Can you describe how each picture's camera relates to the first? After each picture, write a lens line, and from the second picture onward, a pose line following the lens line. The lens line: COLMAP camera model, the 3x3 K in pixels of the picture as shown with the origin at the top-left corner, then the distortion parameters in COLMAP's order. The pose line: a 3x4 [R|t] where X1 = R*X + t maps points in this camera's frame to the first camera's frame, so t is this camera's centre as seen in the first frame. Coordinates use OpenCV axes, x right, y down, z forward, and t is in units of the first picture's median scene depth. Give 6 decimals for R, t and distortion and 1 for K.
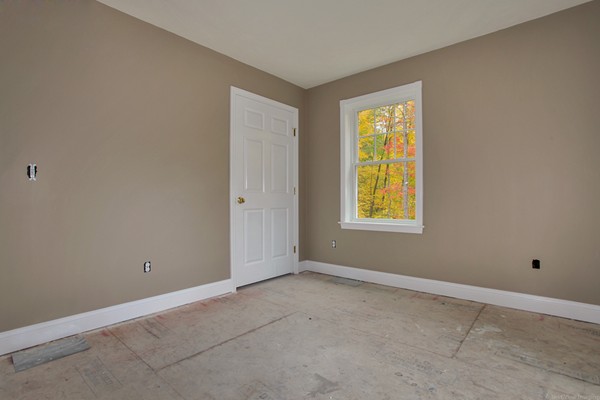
lens RADIAL K [[297.0, 0, 300.7], [0, 297.0, 201.2], [0, 0, 1]] dist [-0.073489, 0.032091]
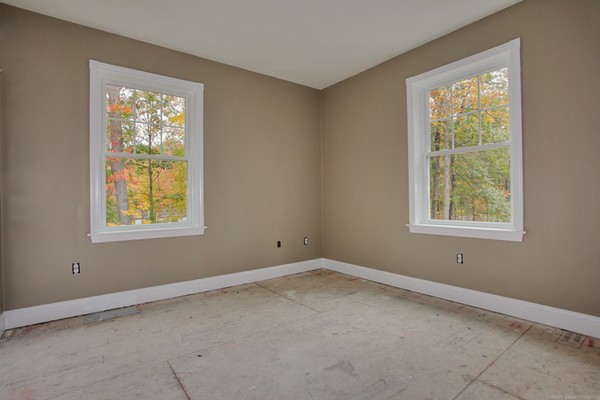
lens RADIAL K [[297.0, 0, 300.7], [0, 297.0, 201.2], [0, 0, 1]] dist [-0.073489, 0.032091]
pose [[0.201617, -0.004728, 0.979453, -0.662308], [0.011404, 0.999932, 0.002480, -0.004605], [-0.979398, 0.010670, 0.201657, 0.588818]]
